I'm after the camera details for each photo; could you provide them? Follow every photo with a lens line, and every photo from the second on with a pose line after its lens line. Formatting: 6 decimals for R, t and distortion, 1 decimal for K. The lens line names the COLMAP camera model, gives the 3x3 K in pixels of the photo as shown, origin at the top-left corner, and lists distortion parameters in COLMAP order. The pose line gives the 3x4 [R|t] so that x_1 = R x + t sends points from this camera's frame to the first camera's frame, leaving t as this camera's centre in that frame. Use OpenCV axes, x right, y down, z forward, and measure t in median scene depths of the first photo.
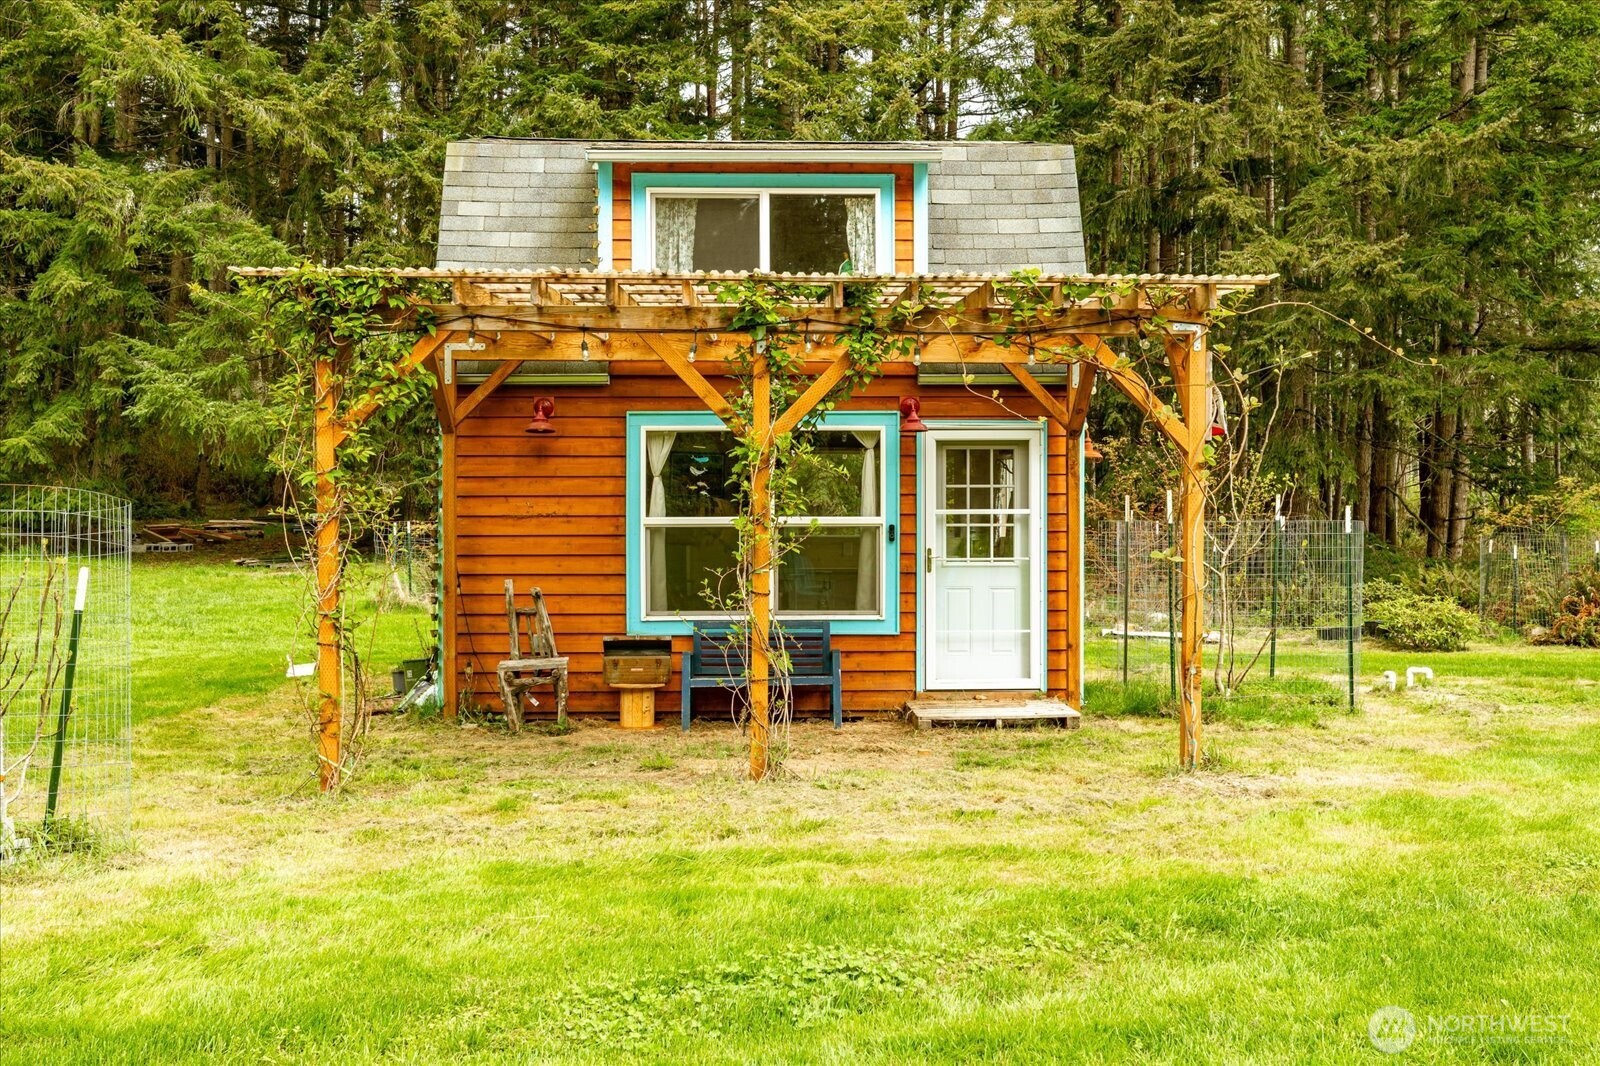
lens RADIAL K [[1466.5, 0, 800.0], [0, 1466.5, 533.0], [0, 0, 1]] dist [0.005225, 0.012793]
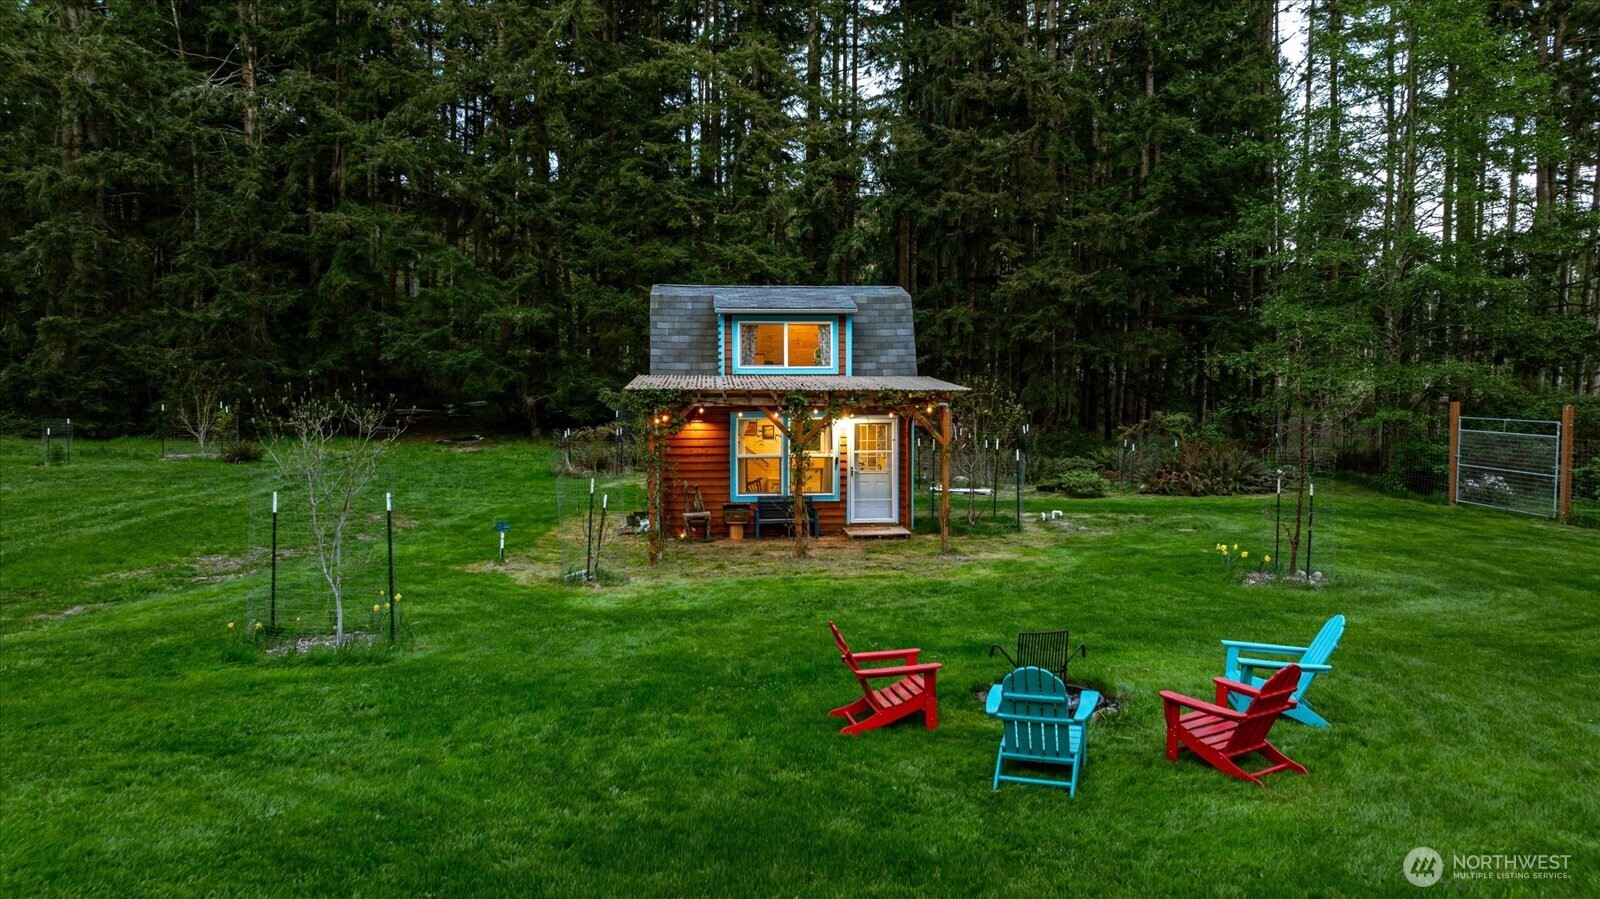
lens RADIAL K [[1118.1, 0, 800.0], [0, 1118.1, 449.5], [0, 0, 1]] dist [-0.002911, -0.001245]
pose [[0.997923, -0.001616, 0.064398, -0.121882], [-0.002237, 0.998213, 0.059712, -0.132098], [-0.064379, -0.059732, 0.996136, -0.881175]]
